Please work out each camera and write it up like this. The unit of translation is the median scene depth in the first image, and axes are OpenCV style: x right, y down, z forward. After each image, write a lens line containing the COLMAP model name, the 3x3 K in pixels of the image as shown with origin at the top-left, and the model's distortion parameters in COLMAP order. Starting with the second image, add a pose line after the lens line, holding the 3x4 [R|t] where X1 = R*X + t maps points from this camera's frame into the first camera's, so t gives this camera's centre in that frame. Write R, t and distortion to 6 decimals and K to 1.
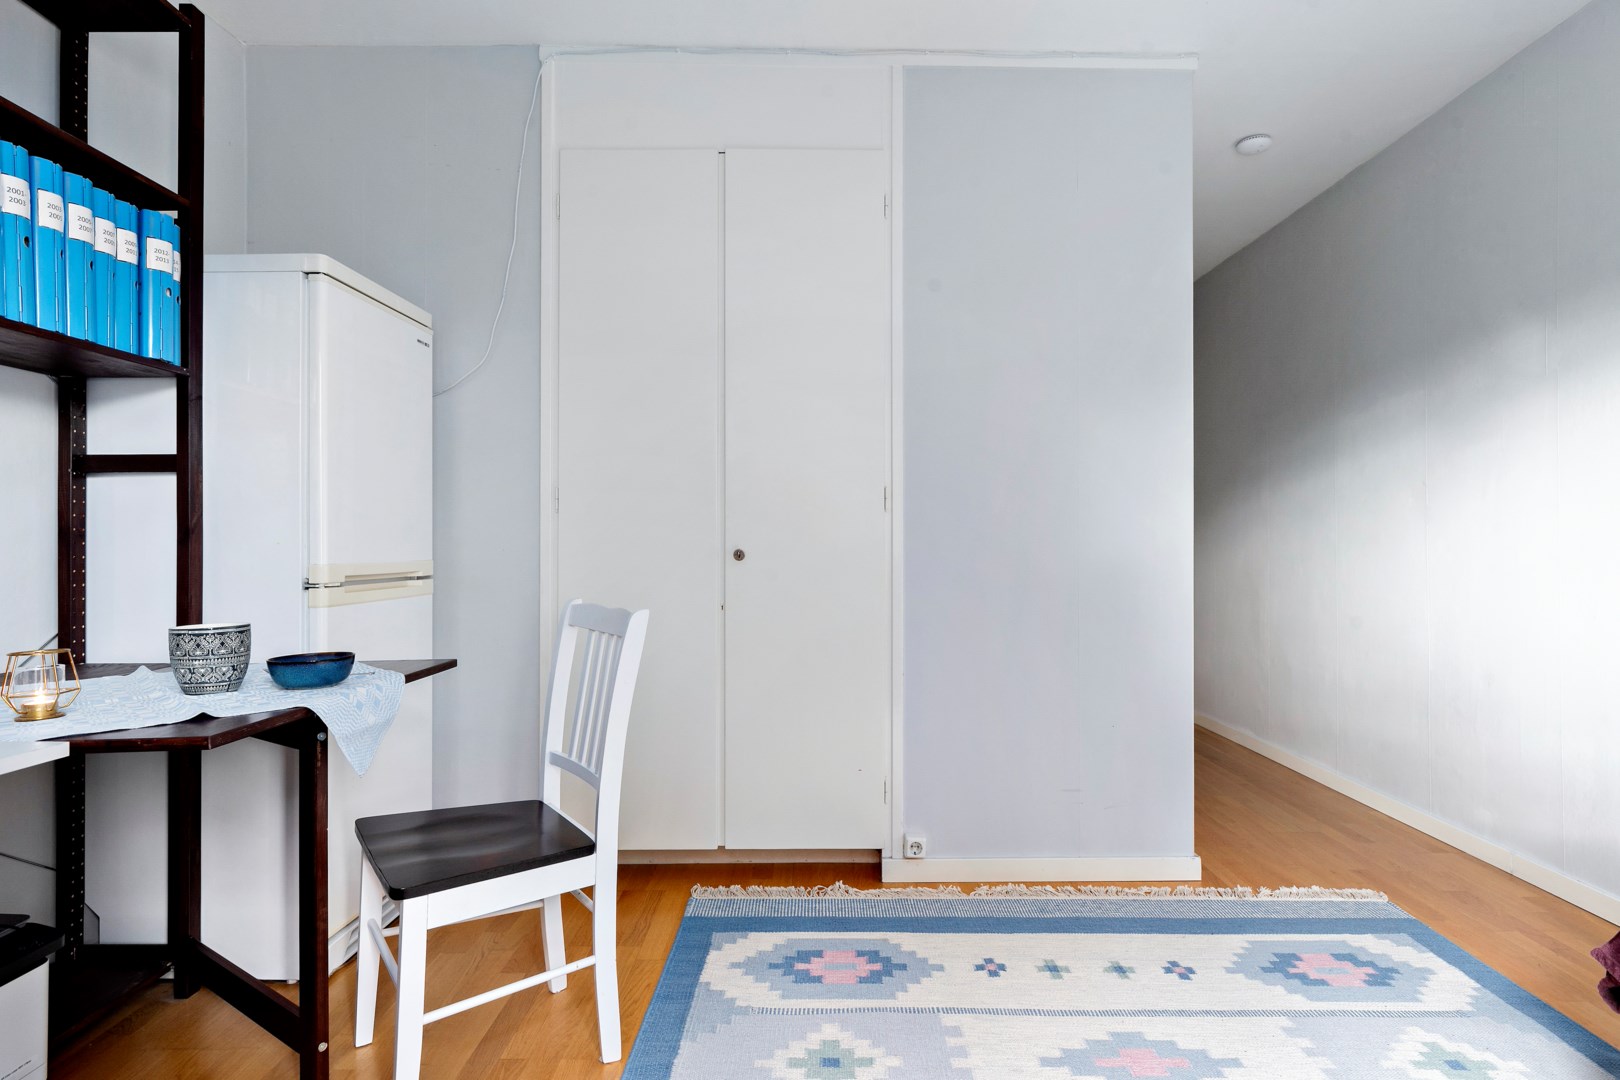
lens RADIAL K [[890.3, 0, 811.6], [0, 890.3, 543.3], [0, 0, 1]] dist [0.004712, 0.000845]
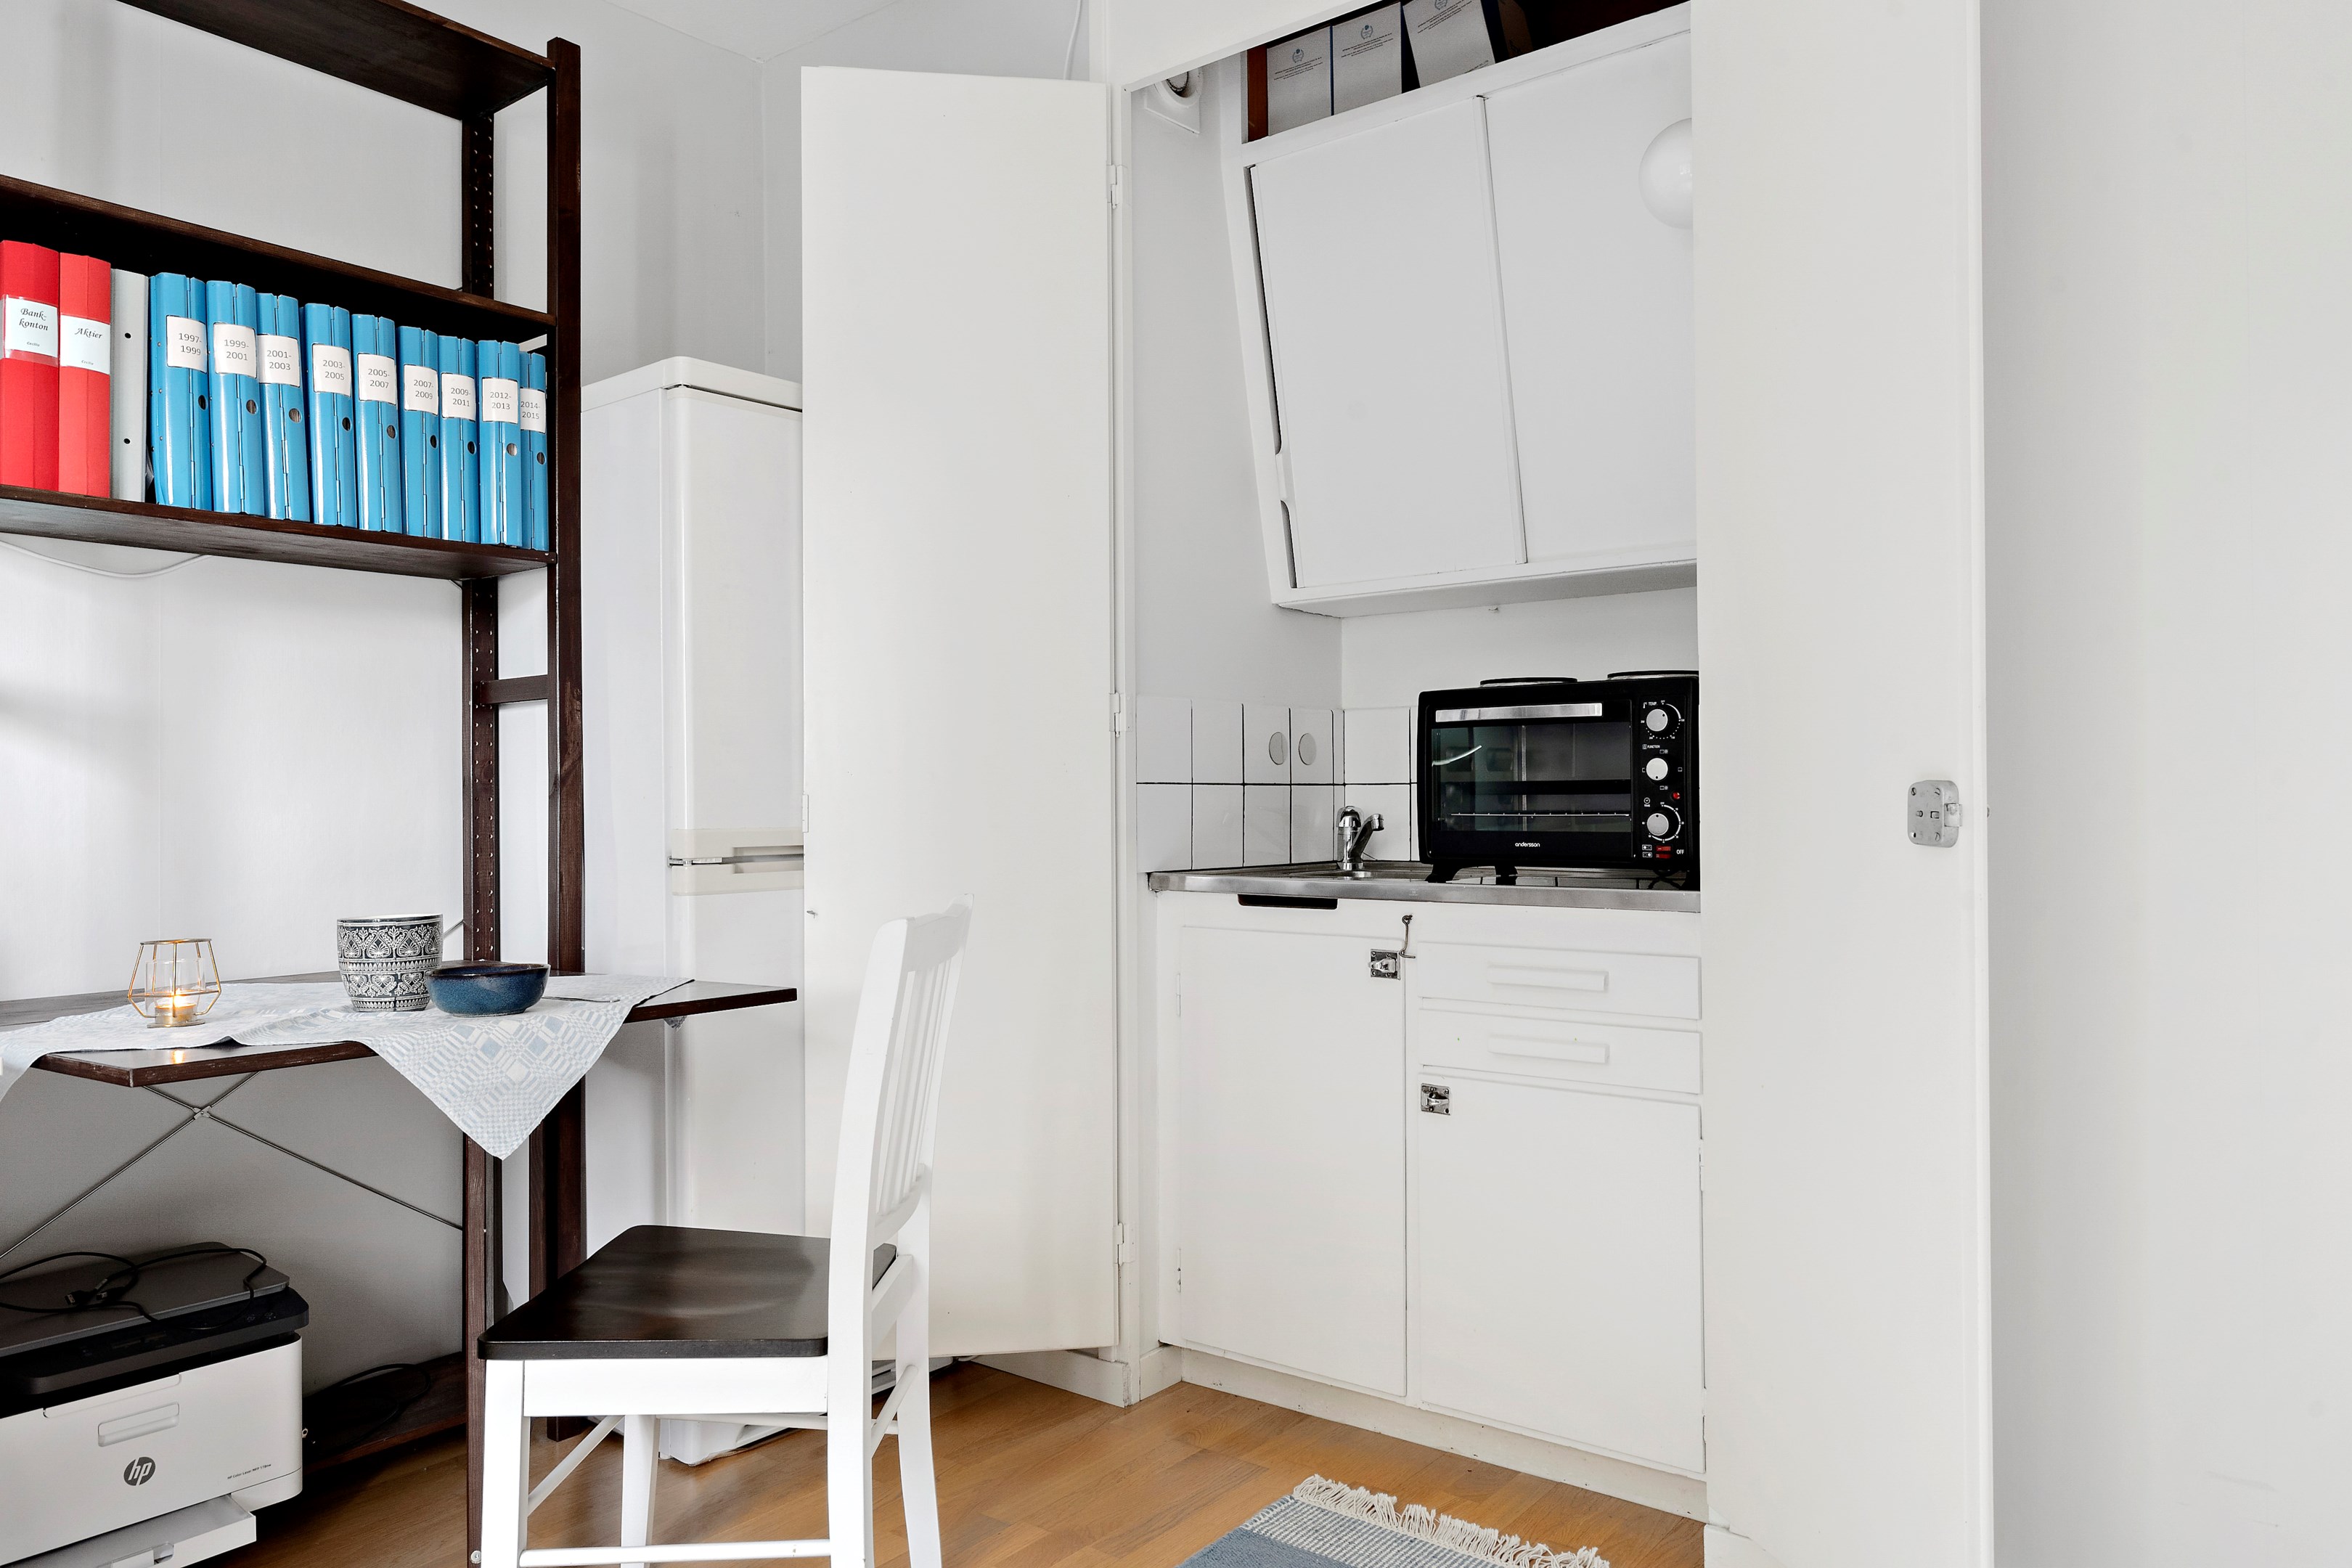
lens RADIAL K [[1618.4, 0, 1178.0], [0, 1618.4, 789.0], [0, 0, 1]] dist [0.006403, 0.003039]
pose [[0.775975, -0.008941, -0.630700, 0.501919], [0.009389, 0.999952, -0.002623, 0.000203], [0.630694, -0.003886, 0.776022, 0.316075]]
